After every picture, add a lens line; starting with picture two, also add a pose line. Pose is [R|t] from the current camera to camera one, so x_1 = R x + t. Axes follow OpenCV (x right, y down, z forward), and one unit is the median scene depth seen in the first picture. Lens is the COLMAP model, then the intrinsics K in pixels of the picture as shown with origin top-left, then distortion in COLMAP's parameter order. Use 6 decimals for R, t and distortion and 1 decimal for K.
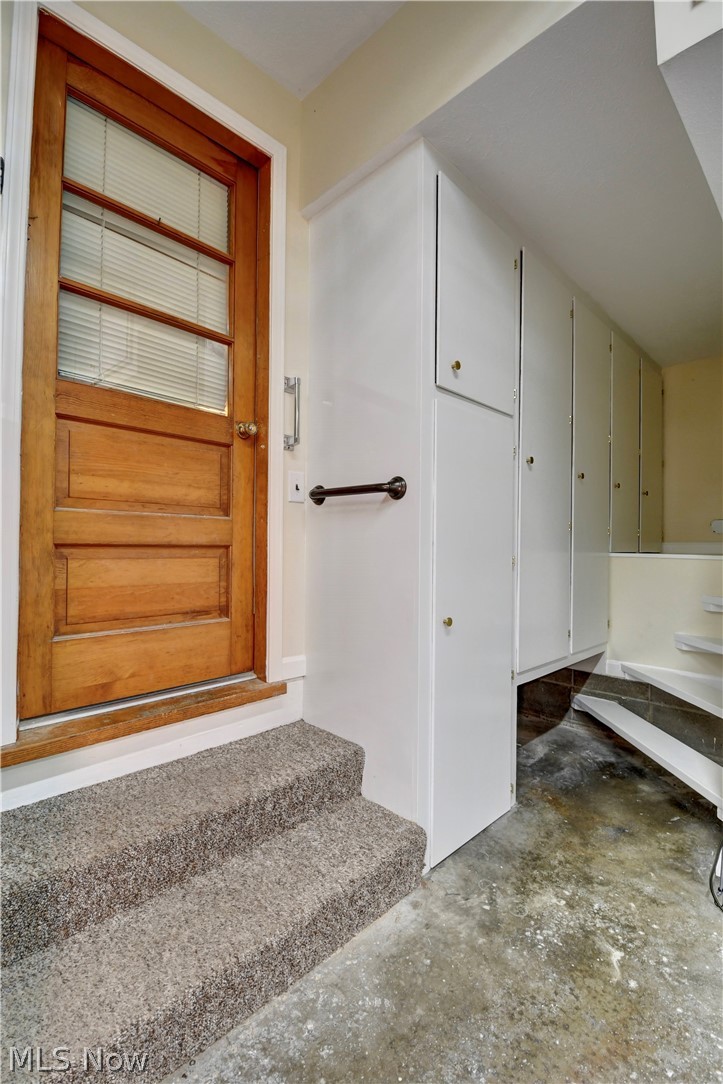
lens RADIAL K [[486.4, 0, 363.1], [0, 486.4, 547.3], [0, 0, 1]] dist [0.001563, -0.014338]
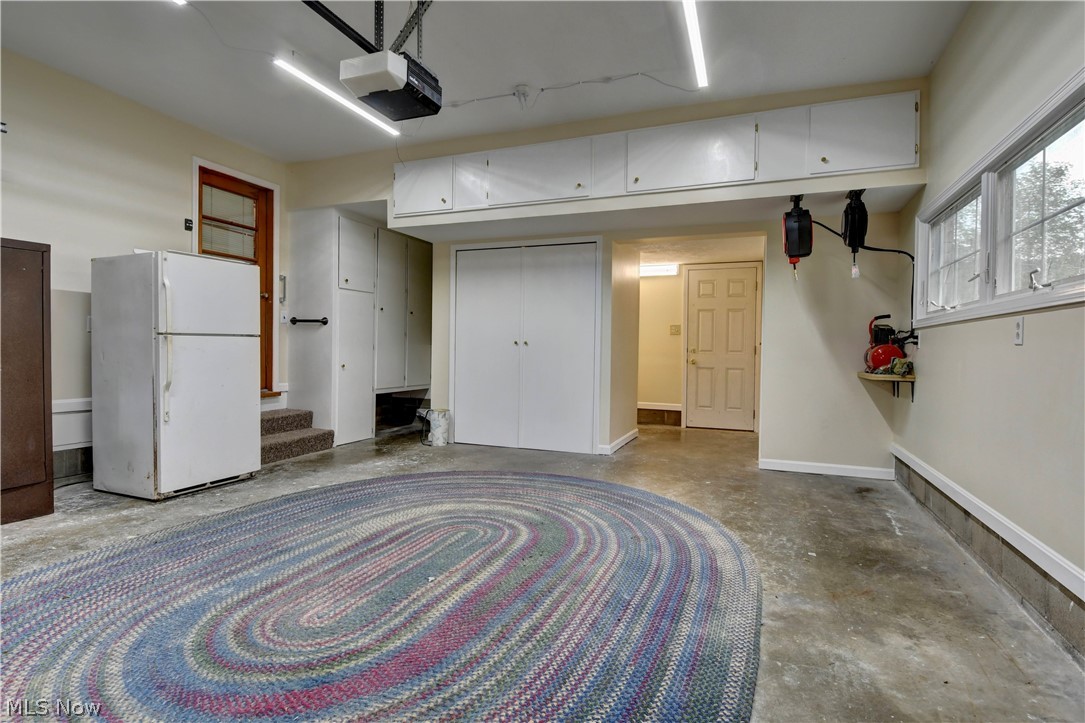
lens RADIAL K [[525.1, 0, 544.3], [0, 525.1, 359.4], [0, 0, 1]] dist [0.007015, -0.014764]
pose [[0.917072, -0.000549, 0.398721, 0.016976], [-0.009687, 0.999673, 0.023656, 0.020363], [-0.398604, -0.025557, 0.916767, -2.191912]]
